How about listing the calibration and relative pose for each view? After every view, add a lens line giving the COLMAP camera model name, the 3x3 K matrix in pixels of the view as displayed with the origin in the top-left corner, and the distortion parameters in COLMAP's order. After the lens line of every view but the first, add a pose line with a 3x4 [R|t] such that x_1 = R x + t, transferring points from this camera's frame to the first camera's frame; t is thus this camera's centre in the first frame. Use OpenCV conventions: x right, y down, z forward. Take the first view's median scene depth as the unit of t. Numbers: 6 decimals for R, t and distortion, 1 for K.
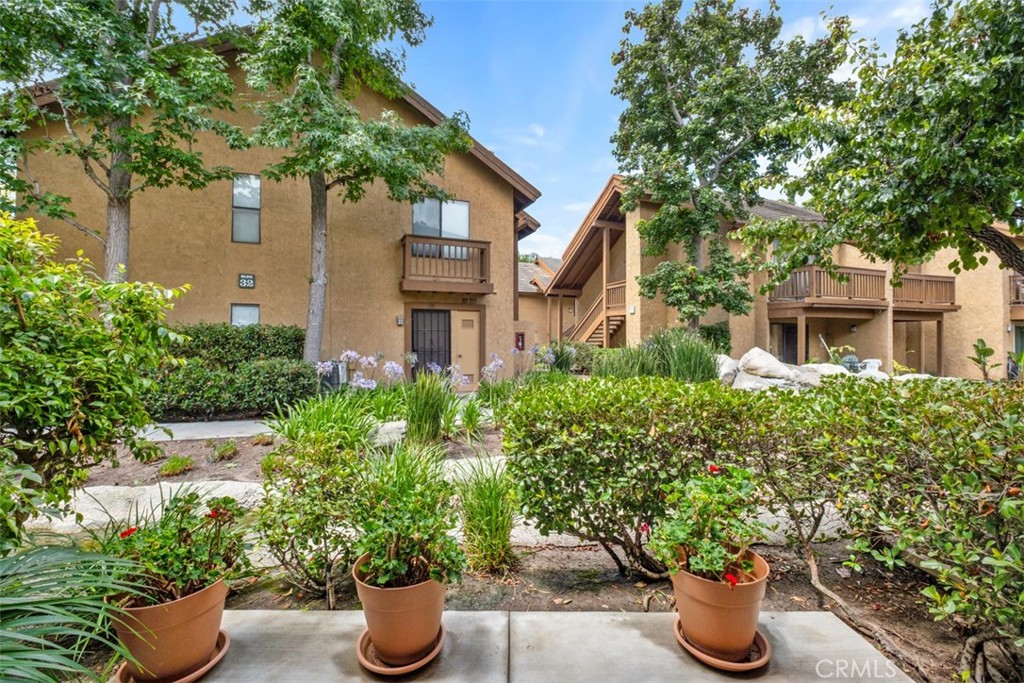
lens RADIAL K [[445.5, 0, 508.5], [0, 445.5, 336.2], [0, 0, 1]] dist [0.000638, -0.004368]
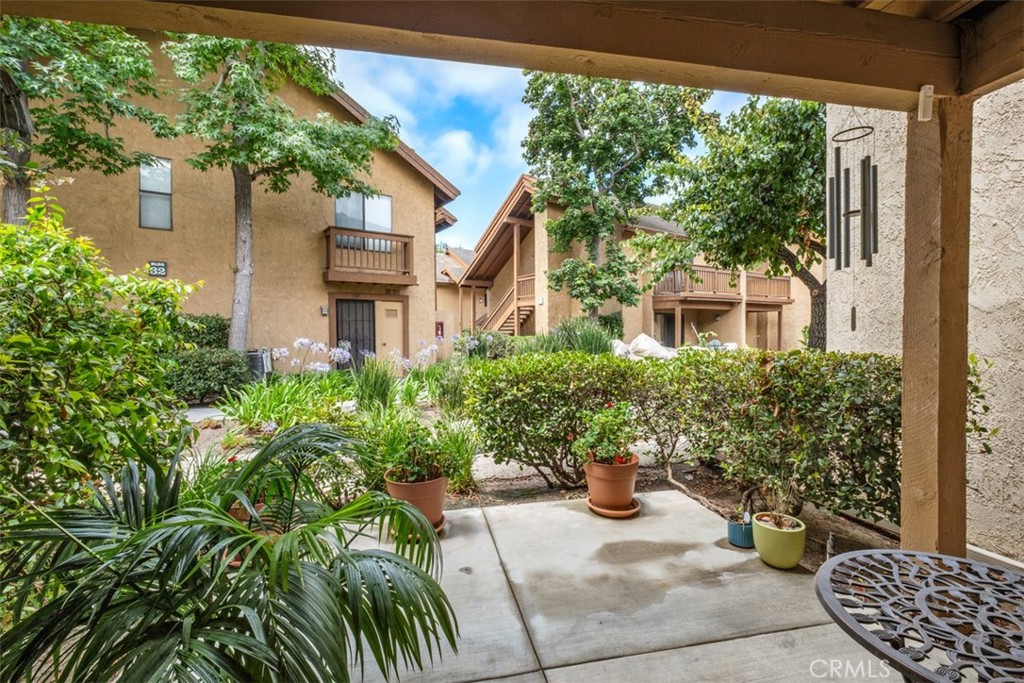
lens RADIAL K [[445.5, 0, 508.5], [0, 445.5, 336.2], [0, 0, 1]] dist [0.000638, -0.004368]
pose [[0.978438, -0.009369, 0.206330, -0.042870], [0.004561, 0.999707, 0.023769, 0.002103], [-0.206492, -0.022316, 0.978194, -0.093582]]
